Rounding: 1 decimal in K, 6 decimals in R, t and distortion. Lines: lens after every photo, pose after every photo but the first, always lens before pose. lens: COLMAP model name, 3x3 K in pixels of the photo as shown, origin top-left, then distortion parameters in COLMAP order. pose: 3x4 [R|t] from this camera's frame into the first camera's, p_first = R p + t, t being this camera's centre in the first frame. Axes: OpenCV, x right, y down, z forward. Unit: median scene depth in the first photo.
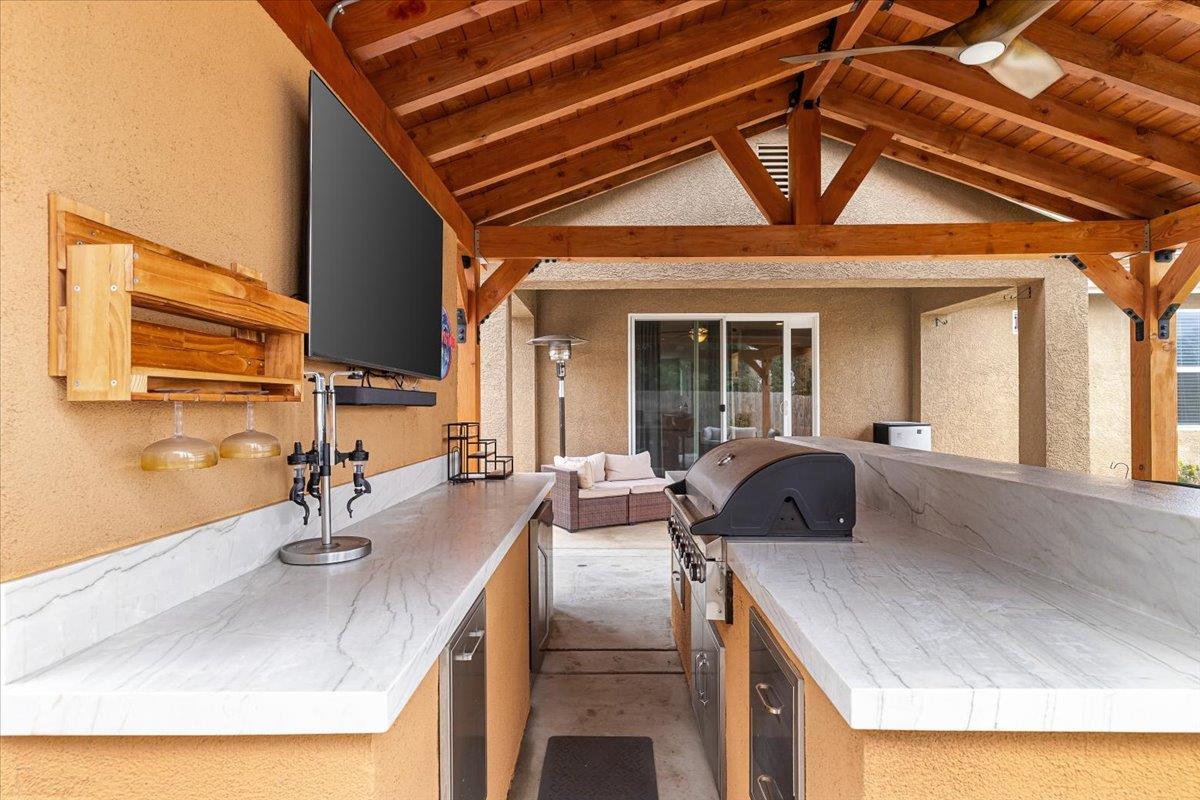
lens RADIAL K [[640.4, 0, 597.4], [0, 640.4, 400.6], [0, 0, 1]] dist [-0.006342, -0.000263]
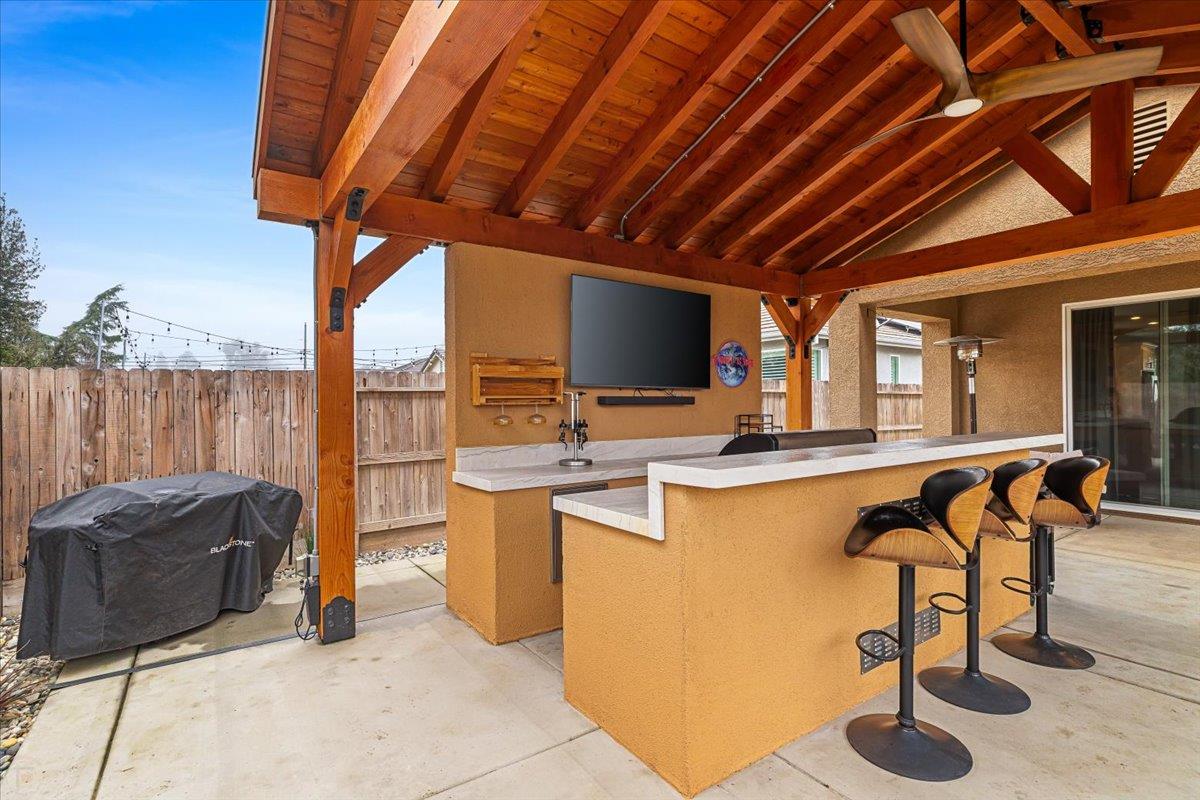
lens RADIAL K [[565.0, 0, 600.6], [0, 565.0, 401.9], [0, 0, 1]] dist [0.001855, 0.000479]
pose [[0.587228, -0.003680, -0.809413, 0.550903], [0.013251, 0.999899, 0.005067, -0.006123], [0.809313, -0.013702, 0.587217, -0.087036]]
